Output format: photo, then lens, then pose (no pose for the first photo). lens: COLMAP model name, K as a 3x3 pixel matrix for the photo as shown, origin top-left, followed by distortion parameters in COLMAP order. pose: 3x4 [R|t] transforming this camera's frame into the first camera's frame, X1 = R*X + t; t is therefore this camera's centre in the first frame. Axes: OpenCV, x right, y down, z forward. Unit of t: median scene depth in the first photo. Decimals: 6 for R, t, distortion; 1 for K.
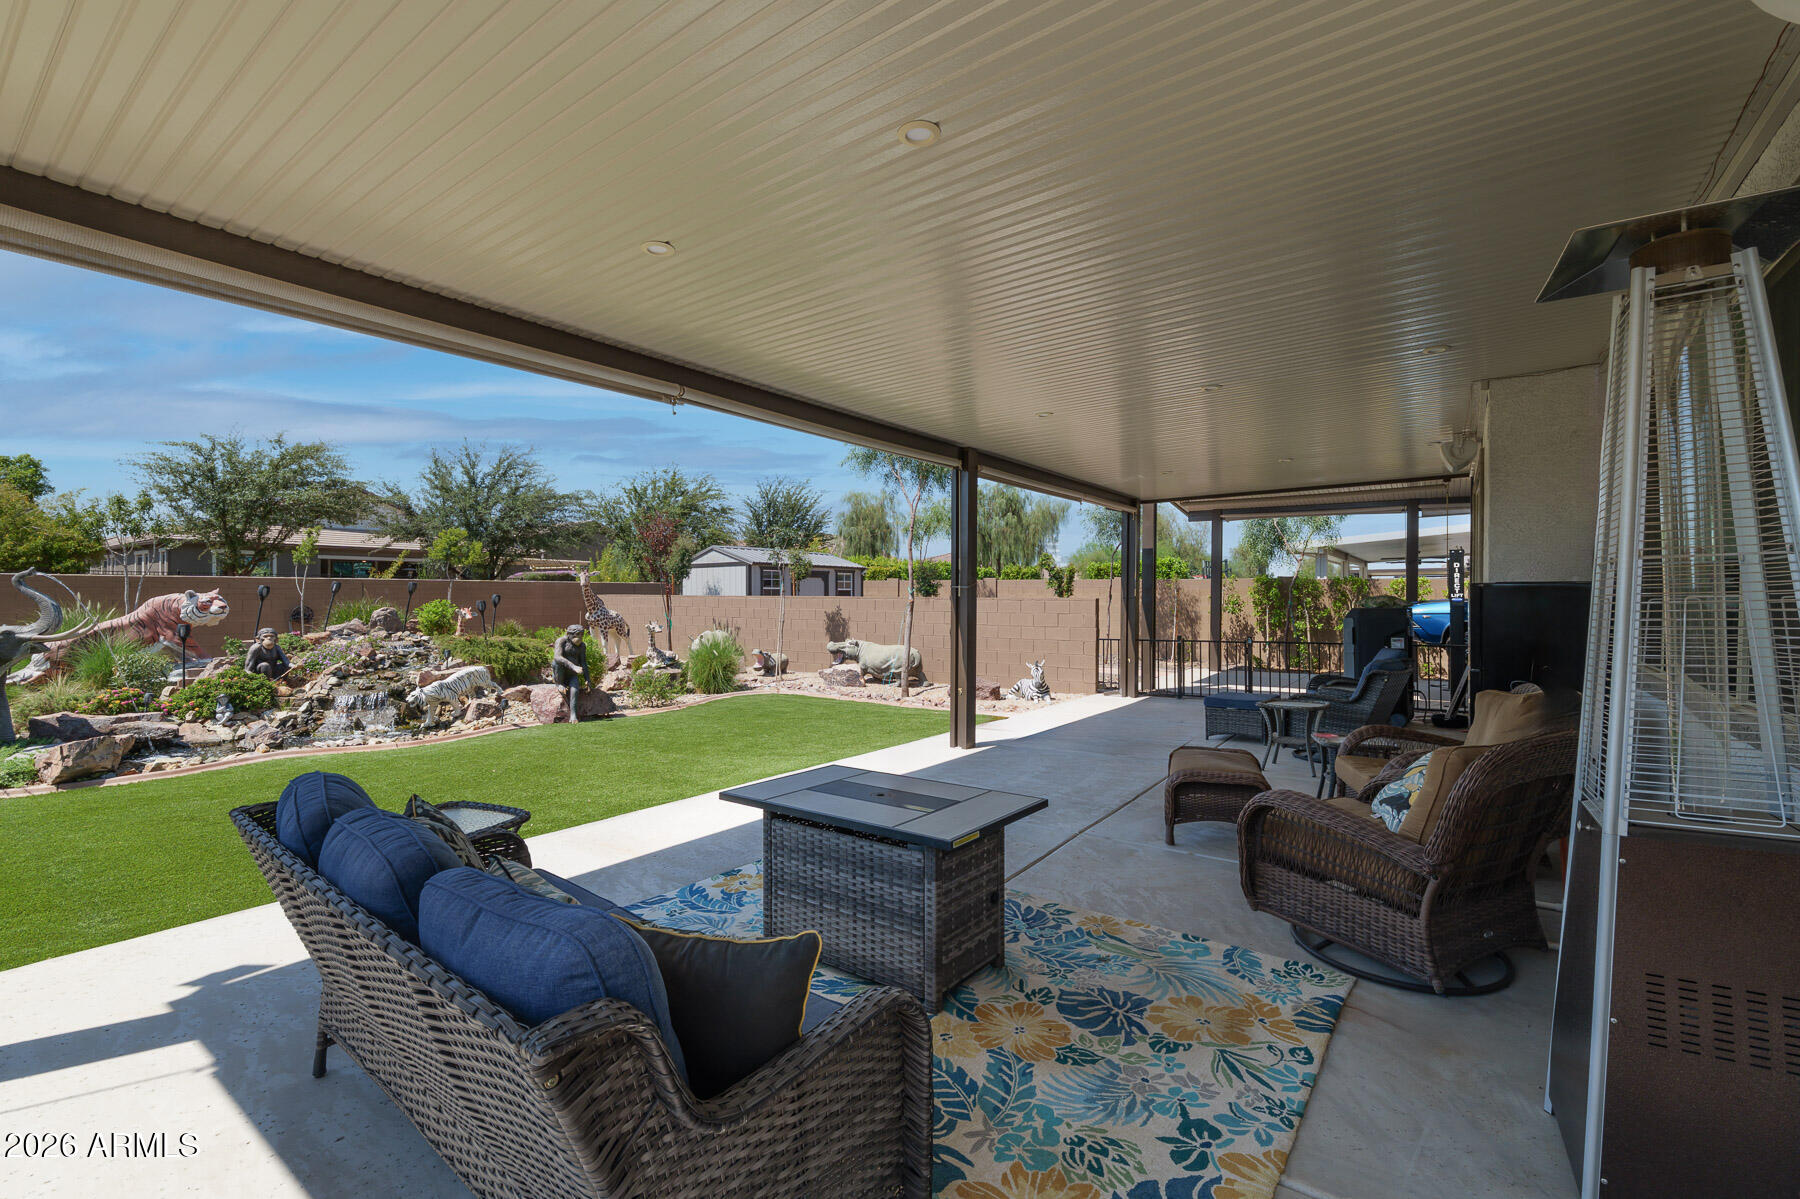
lens RADIAL K [[757.7, 0, 902.0], [0, 757.7, 601.8], [0, 0, 1]] dist [-0.008057, -0.001660]
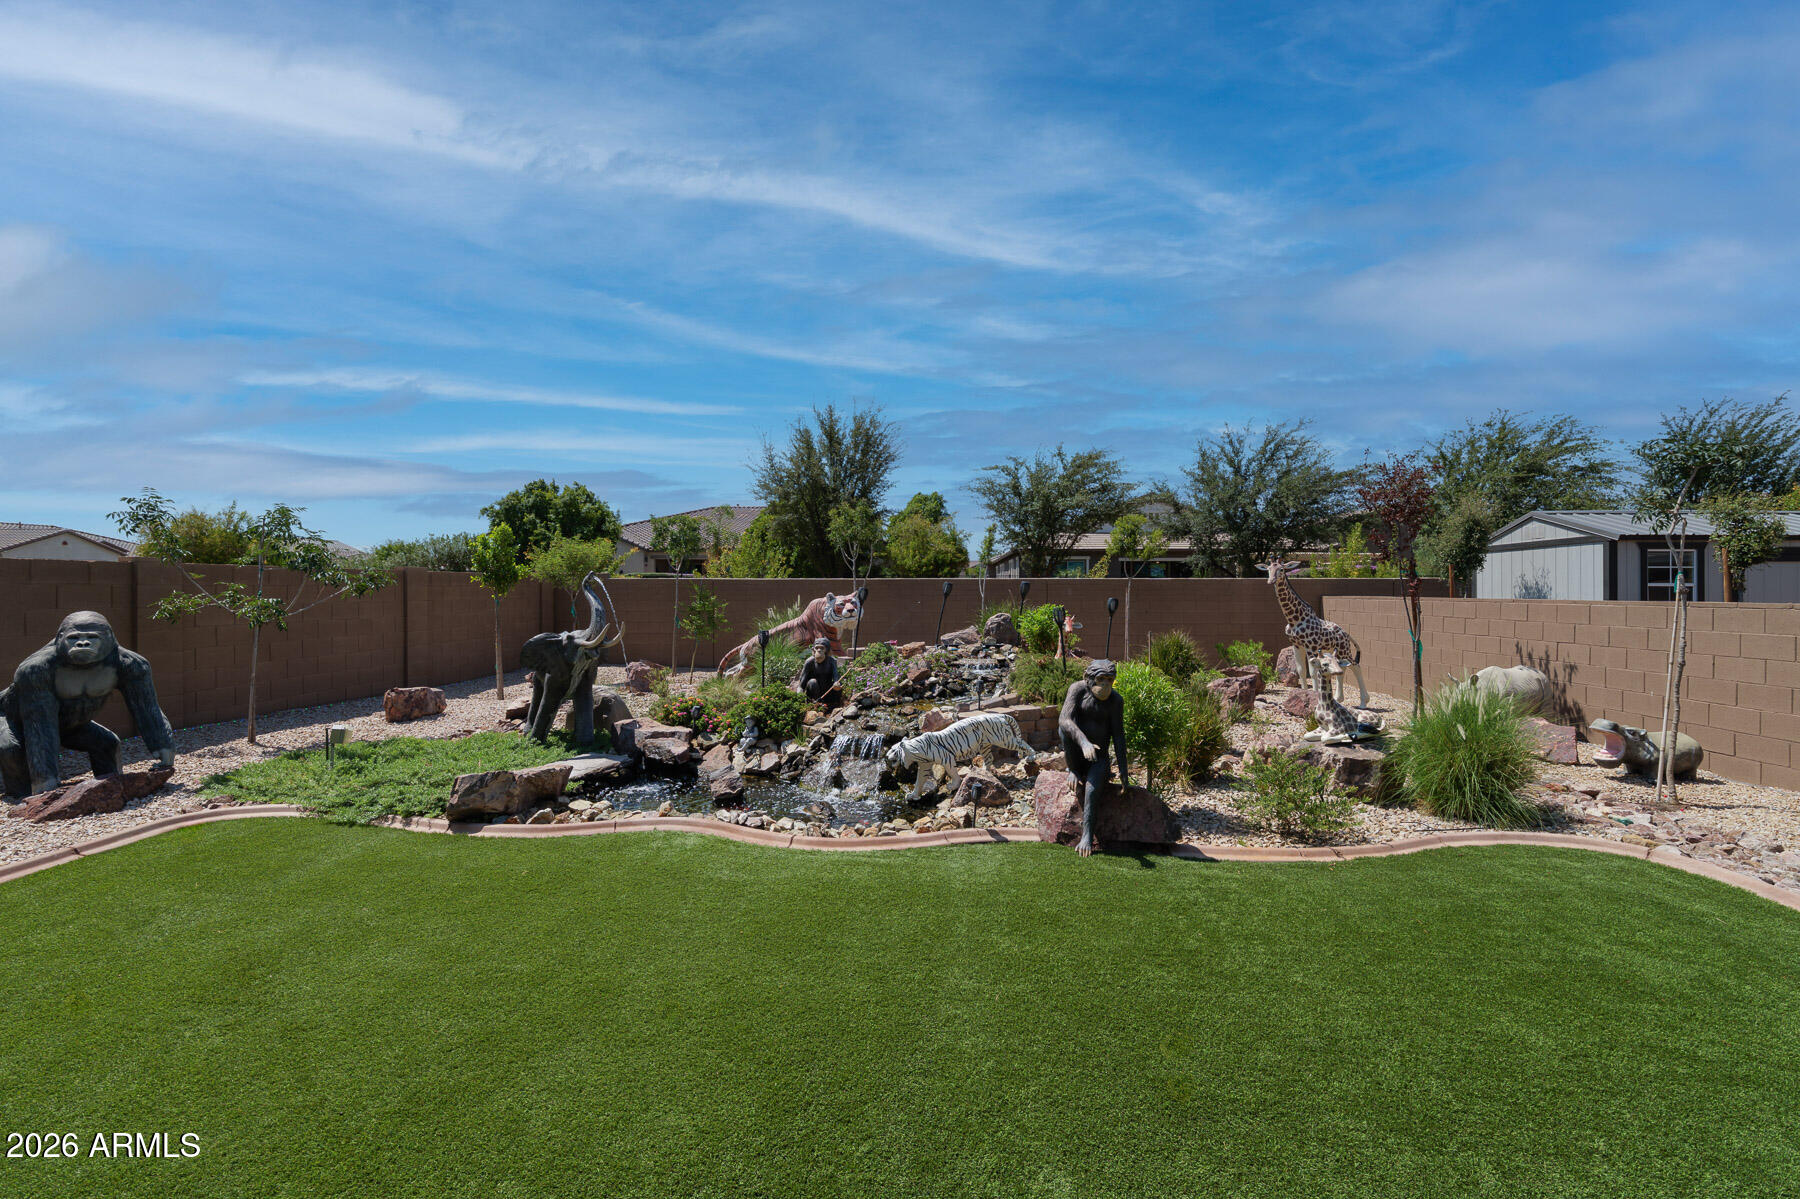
lens RADIAL K [[757.7, 0, 933.3], [0, 757.7, 595.8], [0, 0, 1]] dist [-0.008057, -0.001660]
pose [[0.562913, 0.003128, -0.826510, -0.039059], [-0.008289, 0.999964, -0.001861, -0.006774], [0.826475, 0.007898, 0.562918, 0.356836]]
